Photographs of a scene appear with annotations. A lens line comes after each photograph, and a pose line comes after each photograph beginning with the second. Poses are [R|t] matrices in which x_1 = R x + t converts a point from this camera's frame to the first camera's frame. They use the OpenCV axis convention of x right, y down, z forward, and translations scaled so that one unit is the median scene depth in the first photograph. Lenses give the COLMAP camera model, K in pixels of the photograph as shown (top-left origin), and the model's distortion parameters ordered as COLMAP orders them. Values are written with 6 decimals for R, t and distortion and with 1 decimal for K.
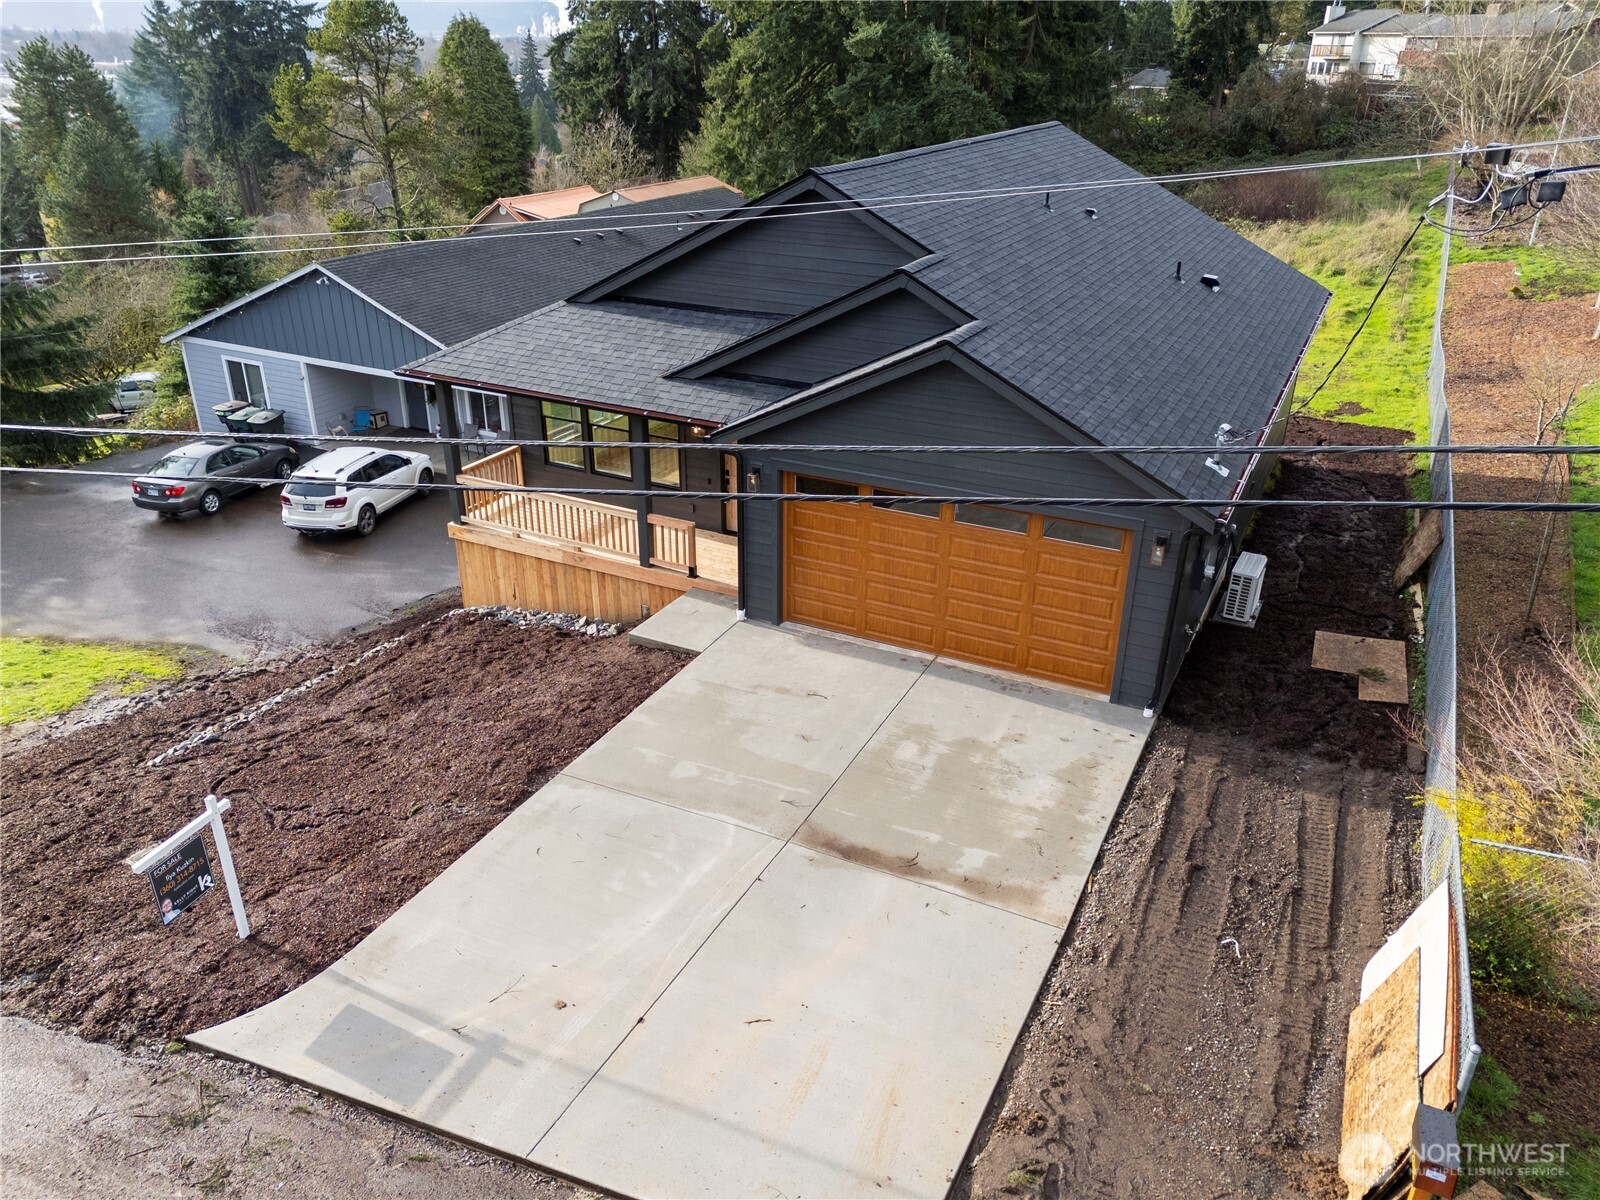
lens RADIAL K [[1169.7, 0, 805.6], [0, 1169.7, 596.6], [0, 0, 1]] dist [0.066349, -0.041605]
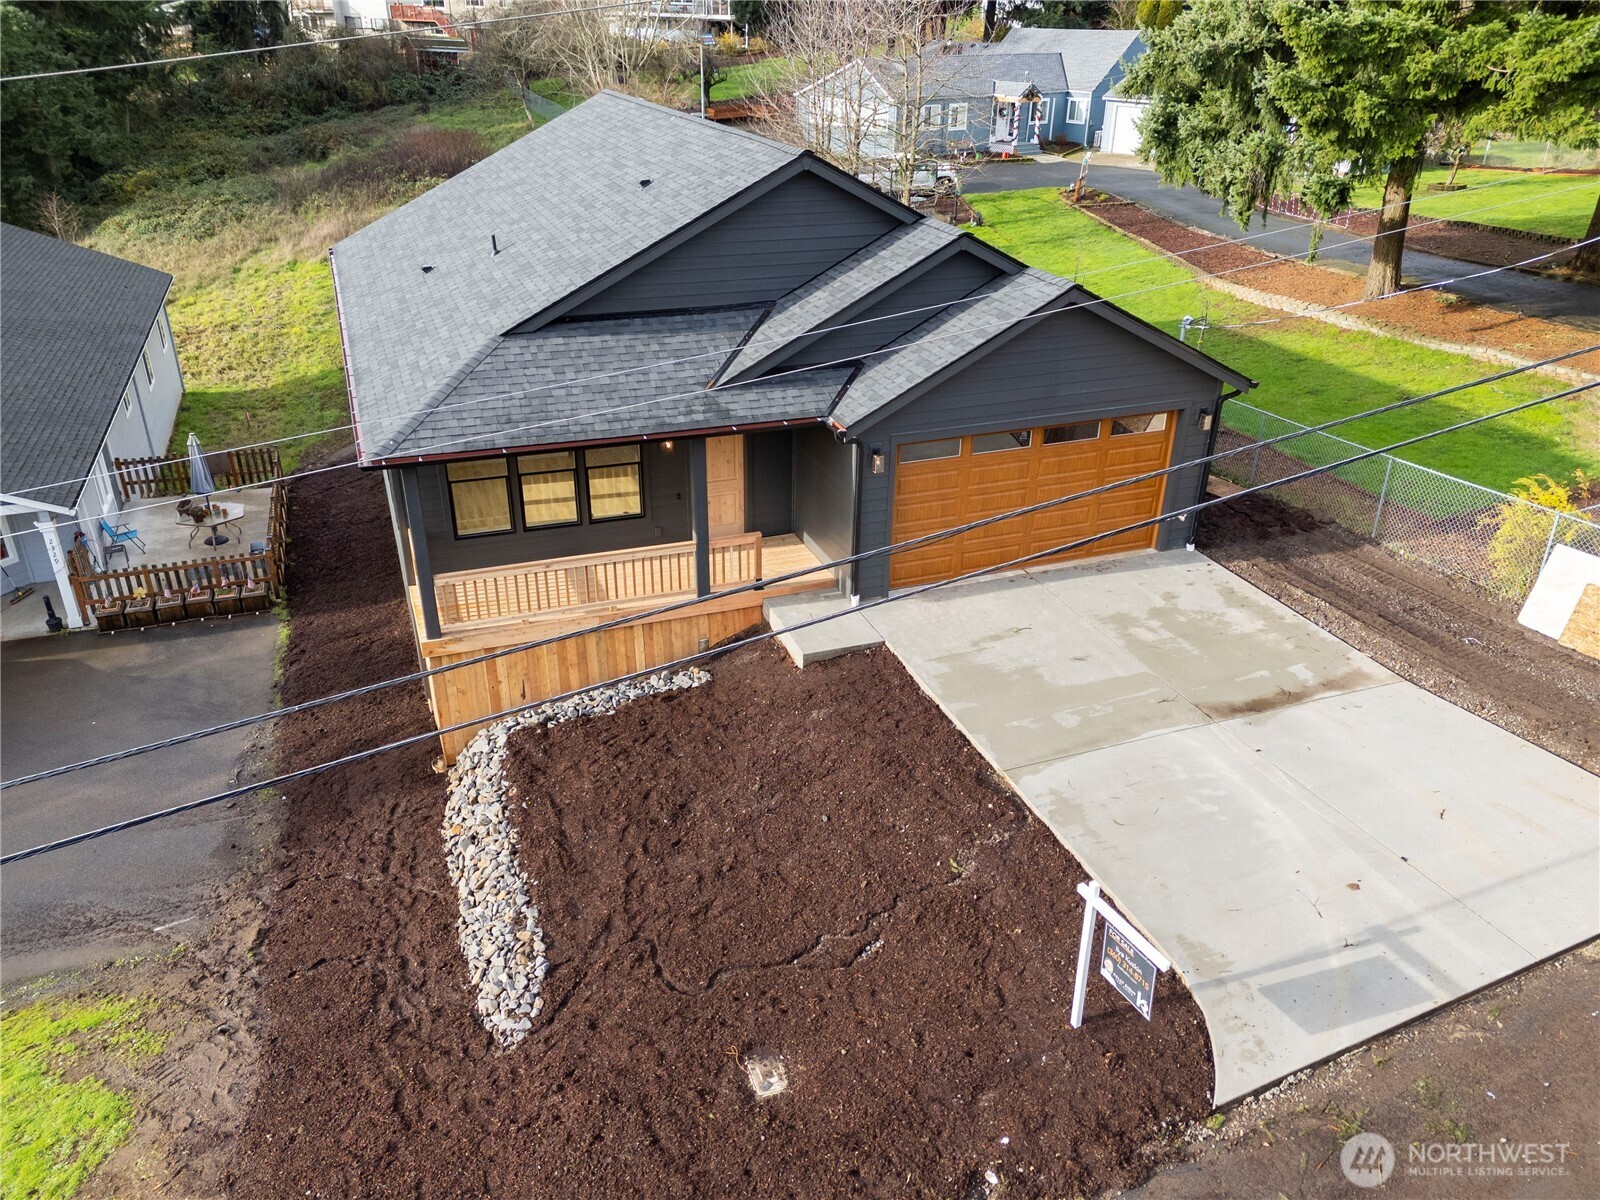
lens RADIAL K [[1169.7, 0, 805.6], [0, 1169.7, 596.6], [0, 0, 1]] dist [0.066349, -0.041605]
pose [[0.680080, -0.330375, 0.654480, -0.832796], [0.308127, 0.938841, 0.153738, -0.174056], [-0.665244, 0.097109, 0.740284, 0.324234]]
